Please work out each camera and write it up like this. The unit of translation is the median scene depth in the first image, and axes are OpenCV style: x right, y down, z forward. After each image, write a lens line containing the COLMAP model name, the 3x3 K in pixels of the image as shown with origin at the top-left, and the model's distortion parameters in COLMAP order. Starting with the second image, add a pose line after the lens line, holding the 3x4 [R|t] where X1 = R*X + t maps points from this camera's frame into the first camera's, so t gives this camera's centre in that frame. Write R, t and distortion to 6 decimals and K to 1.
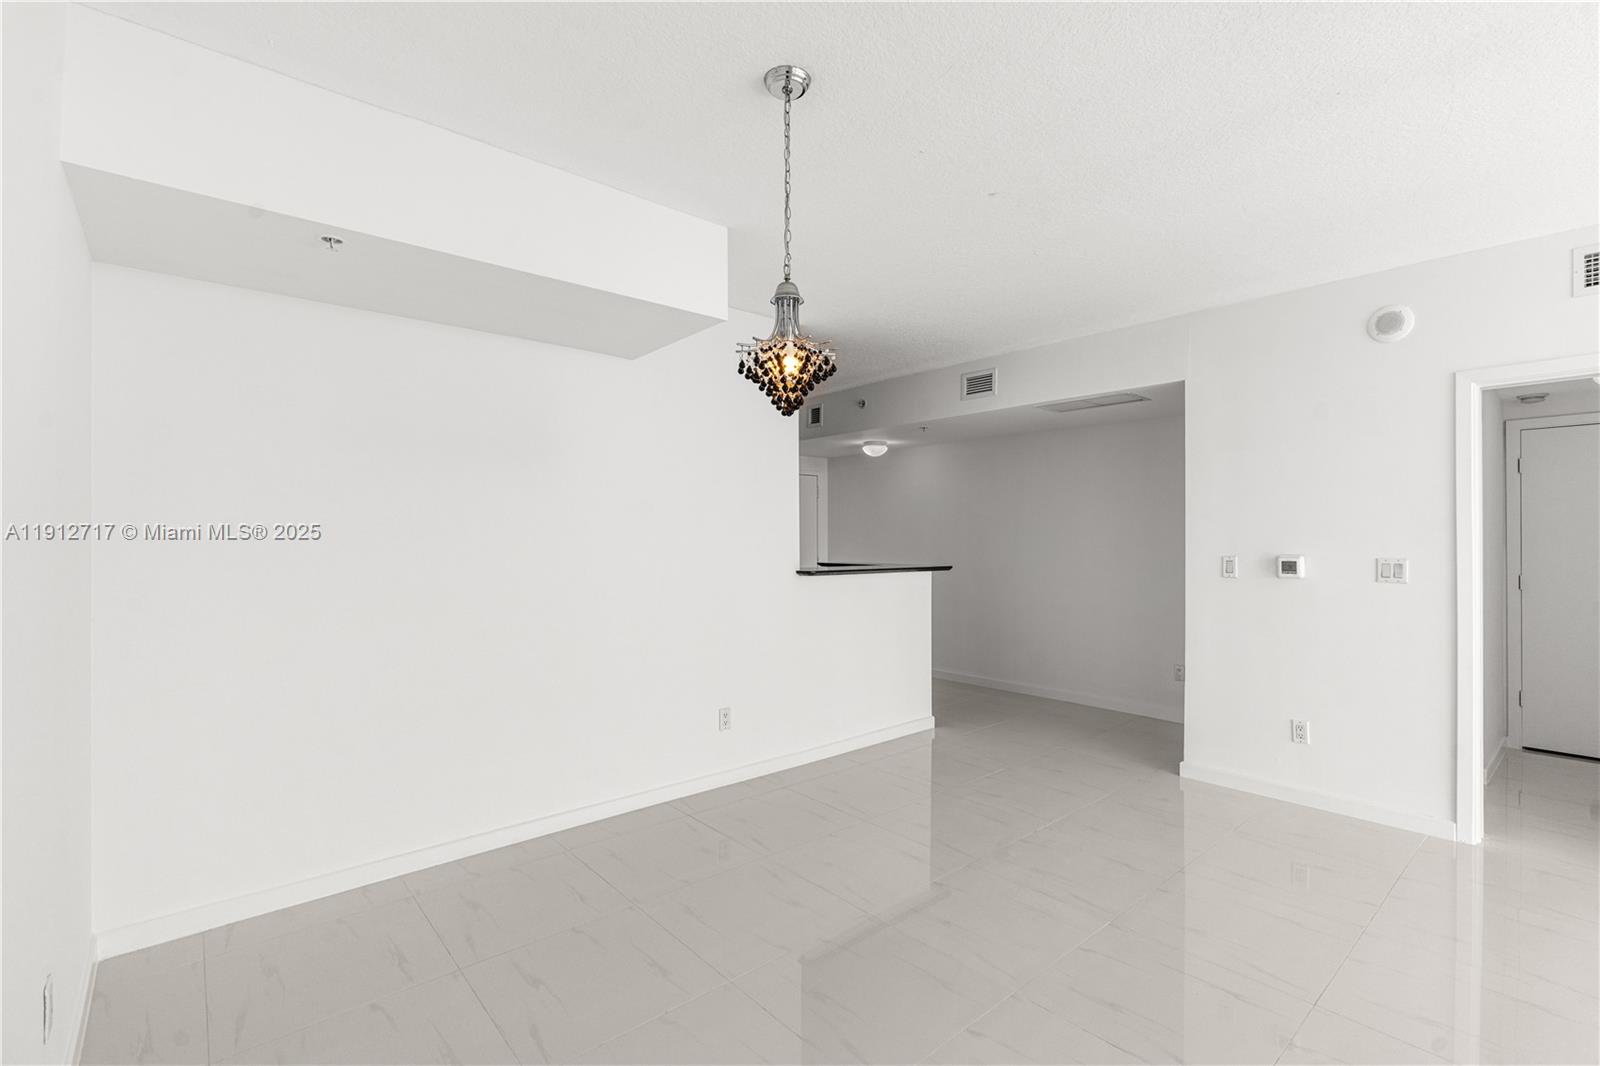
lens RADIAL K [[733.0, 0, 791.6], [0, 733.0, 539.9], [0, 0, 1]] dist [-0.011527, 0.004908]
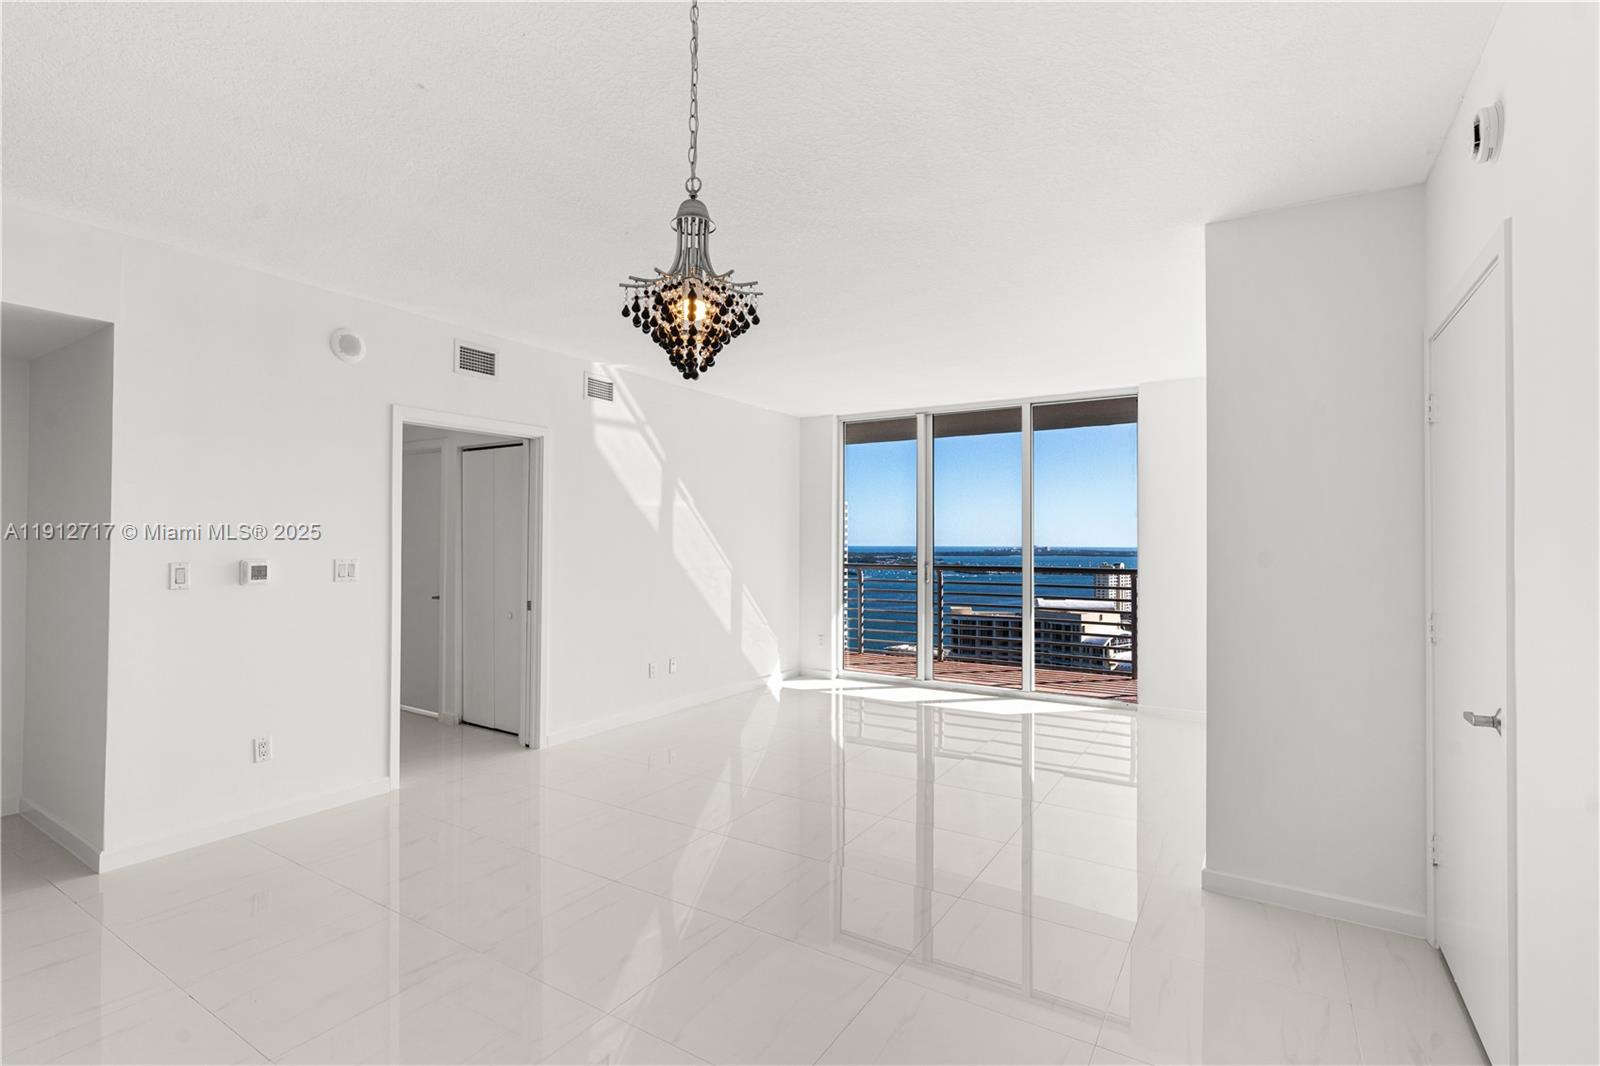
lens RADIAL K [[749.1, 0, 801.0], [0, 749.1, 535.4], [0, 0, 1]] dist [0.000561, -0.001374]
pose [[-0.302277, 0.007635, 0.953189, -0.422411], [0.001010, 0.999970, -0.007689, -0.001284], [-0.953219, -0.001361, -0.302276, 0.636680]]
